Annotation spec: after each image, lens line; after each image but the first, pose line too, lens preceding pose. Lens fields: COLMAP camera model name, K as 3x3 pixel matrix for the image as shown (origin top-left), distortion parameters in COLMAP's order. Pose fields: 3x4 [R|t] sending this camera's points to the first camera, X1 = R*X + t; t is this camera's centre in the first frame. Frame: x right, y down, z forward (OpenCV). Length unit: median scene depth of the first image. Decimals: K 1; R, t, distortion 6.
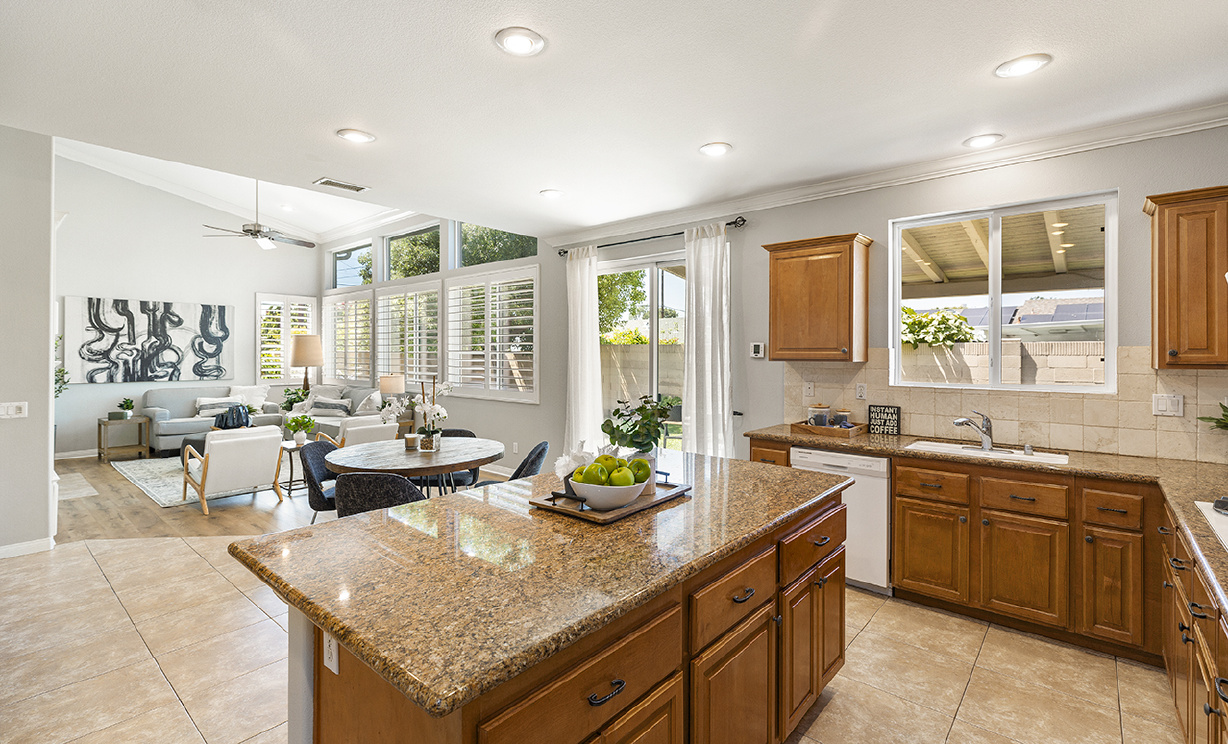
lens RADIAL K [[552.5, 0, 617.9], [0, 552.5, 352.1], [0, 0, 1]] dist [0.000452, 0.000061]
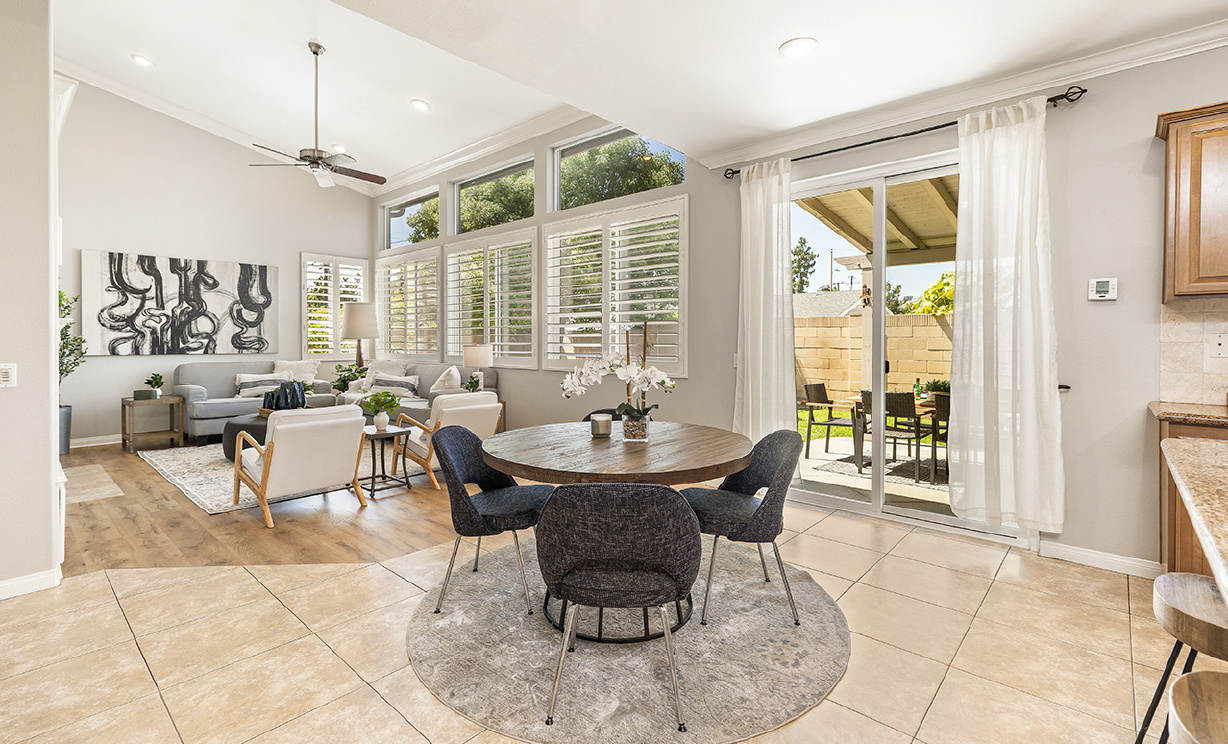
lens RADIAL K [[554.4, 0, 614.9], [0, 554.4, 344.0], [0, 0, 1]] dist [0.002477, 0.000028]
pose [[0.999636, -0.000998, -0.026962, -0.174054], [0.001273, 0.999947, 0.010191, 0.030656], [0.026950, -0.010221, 0.999585, 0.183363]]
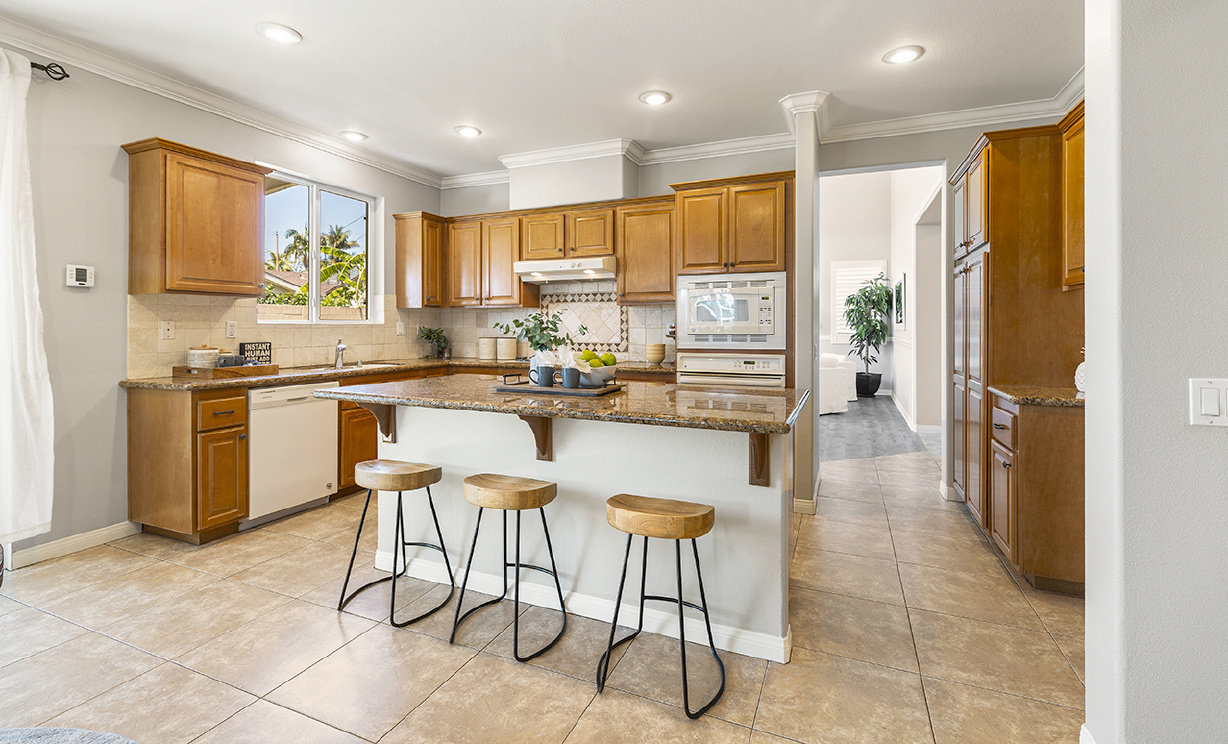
lens RADIAL K [[548.5, 0, 612.3], [0, 548.5, 322.2], [0, 0, 1]] dist [0.003092, -0.000047]
pose [[-0.299610, 0.002837, 0.954057, -0.326485], [-0.005359, 0.999975, -0.004657, 0.029247], [-0.954047, -0.006508, -0.299588, 0.329462]]
